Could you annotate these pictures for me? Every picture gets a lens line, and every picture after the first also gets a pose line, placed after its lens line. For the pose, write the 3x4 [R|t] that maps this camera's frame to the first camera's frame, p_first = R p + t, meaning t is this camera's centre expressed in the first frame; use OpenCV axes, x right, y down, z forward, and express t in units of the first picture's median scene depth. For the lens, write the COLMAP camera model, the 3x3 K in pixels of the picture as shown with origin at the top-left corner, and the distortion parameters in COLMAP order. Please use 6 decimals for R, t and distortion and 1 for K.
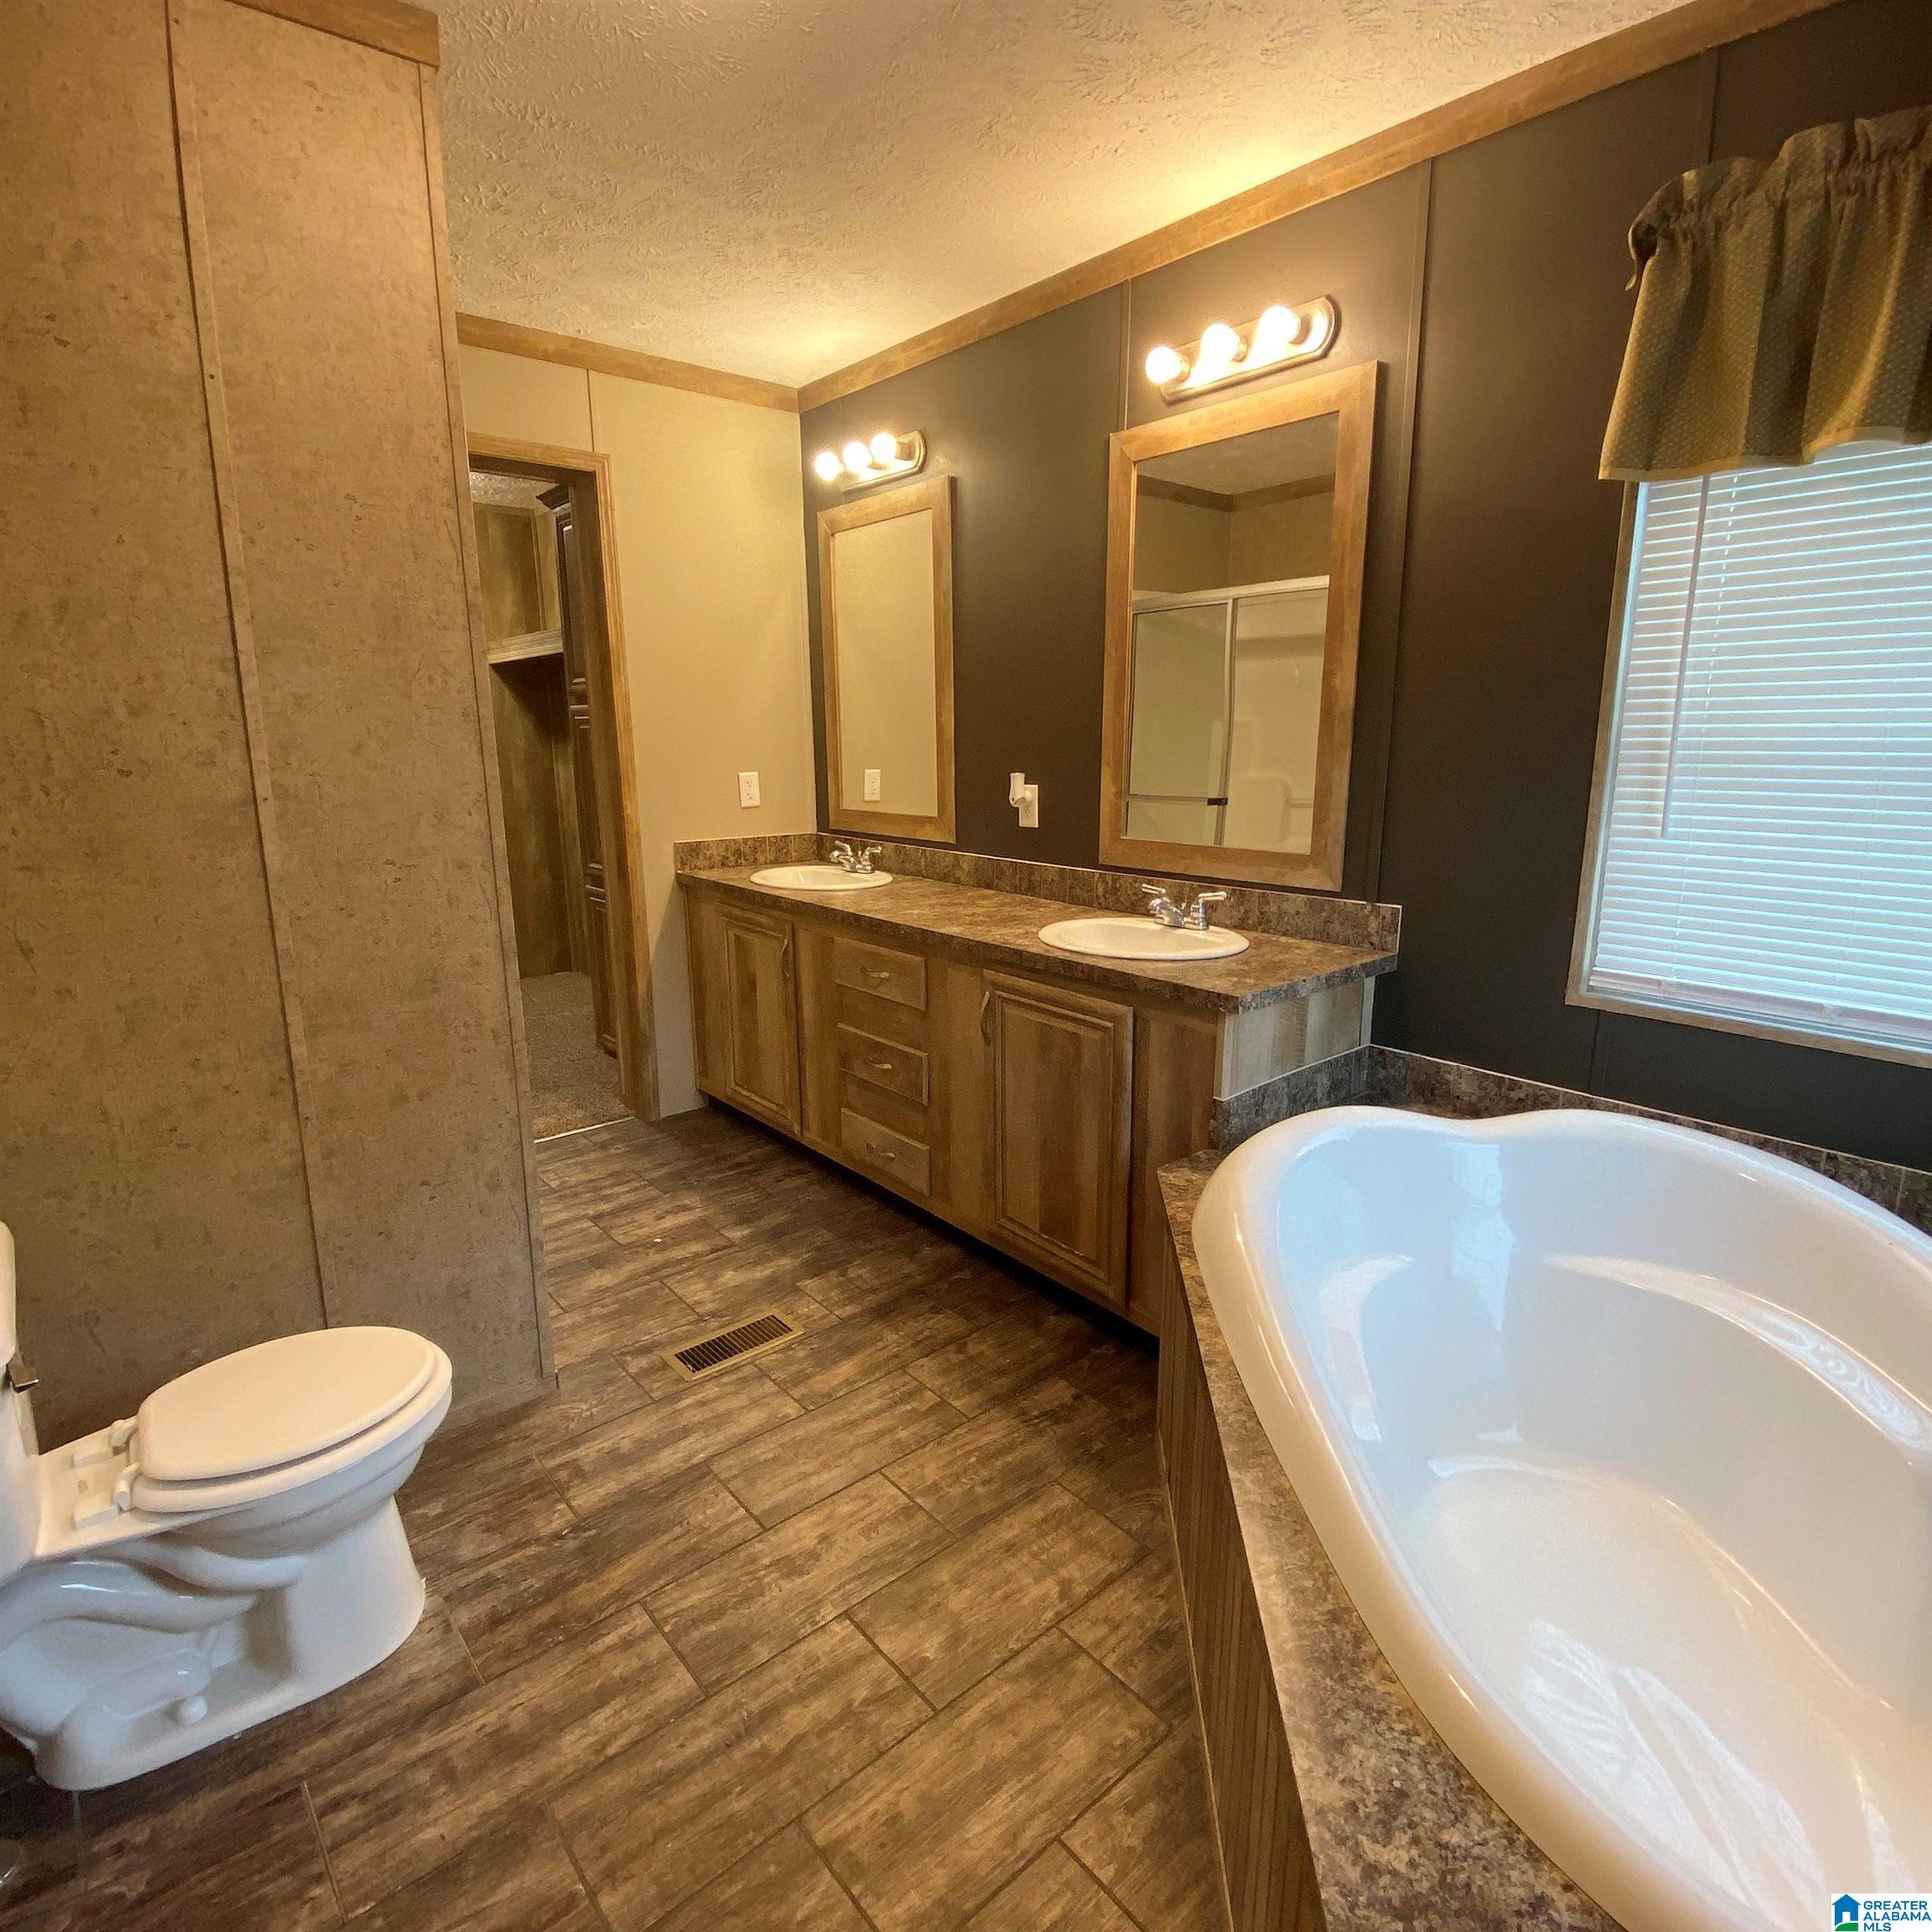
lens RADIAL K [[1093.2, 0, 960.1], [0, 1093.2, 964.8], [0, 0, 1]] dist [0.007948, -0.003852]
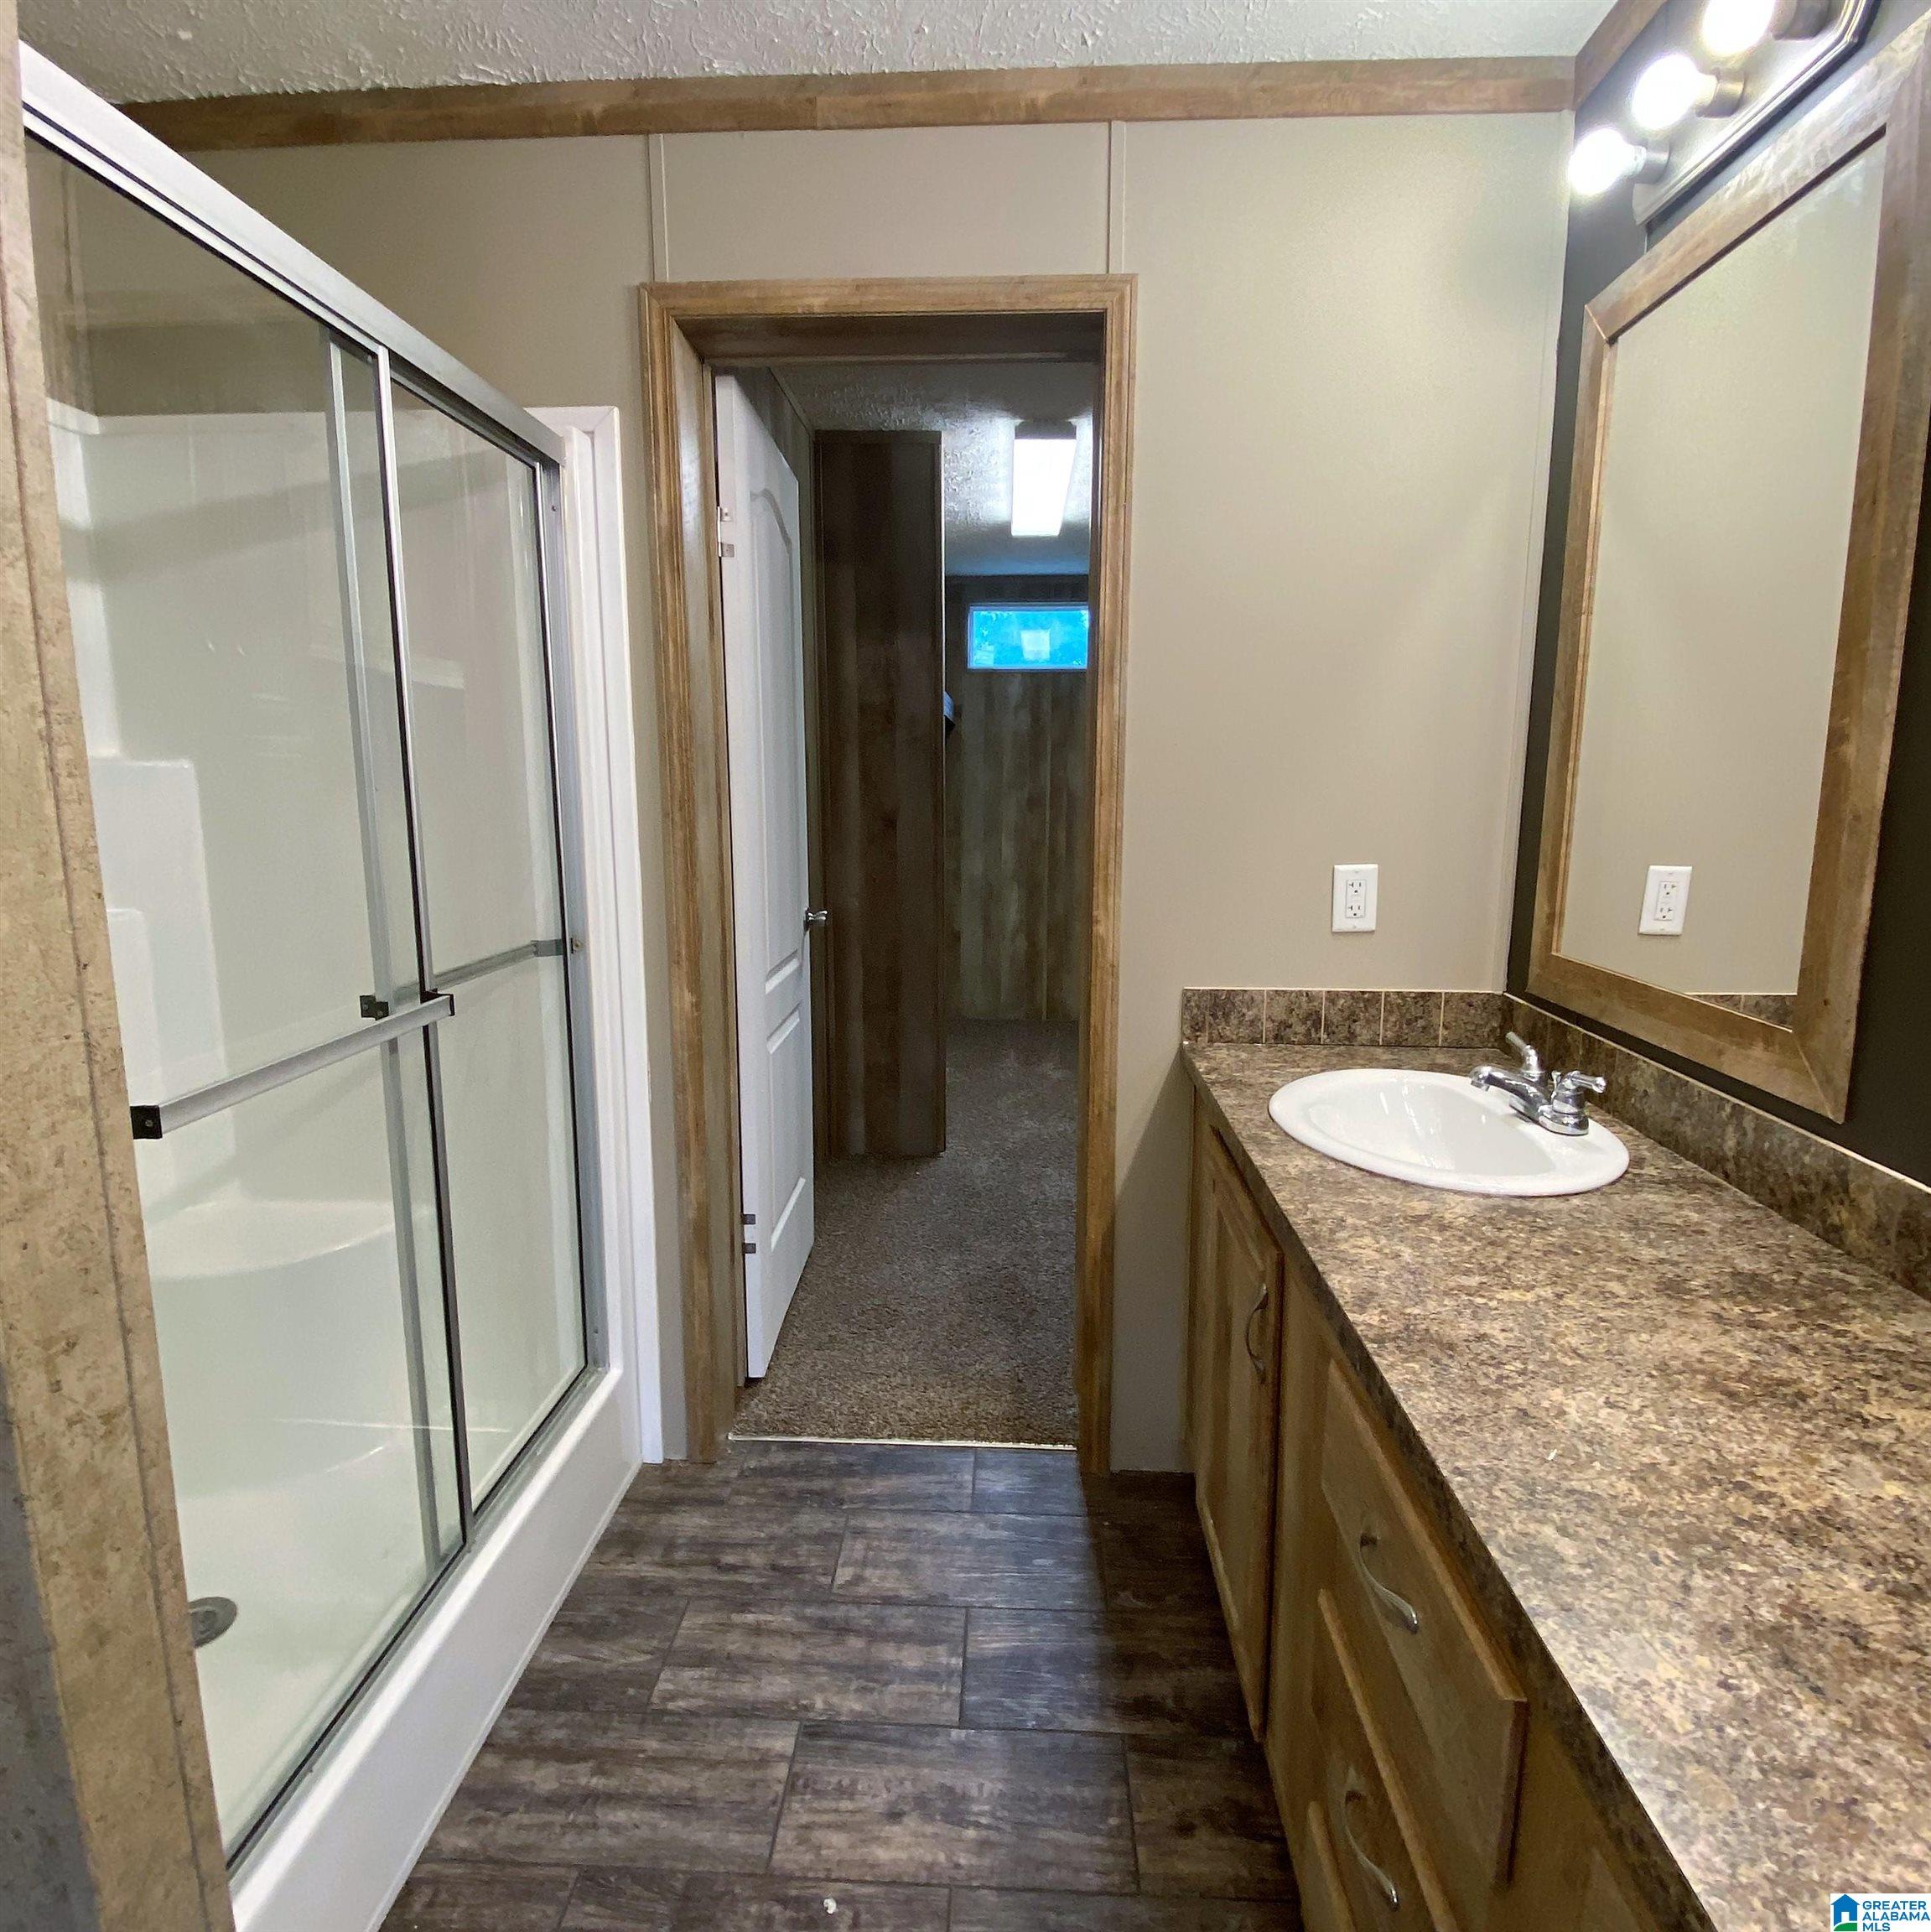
lens RADIAL K [[1093.1, 0, 962.6], [0, 1093.1, 961.0], [0, 0, 1]] dist [0.007948, -0.003852]
pose [[0.732892, 0.113678, -0.670781, 0.016991], [-0.143910, 0.989535, 0.010462, -0.119184], [0.664951, 0.088864, 0.741582, 0.549299]]
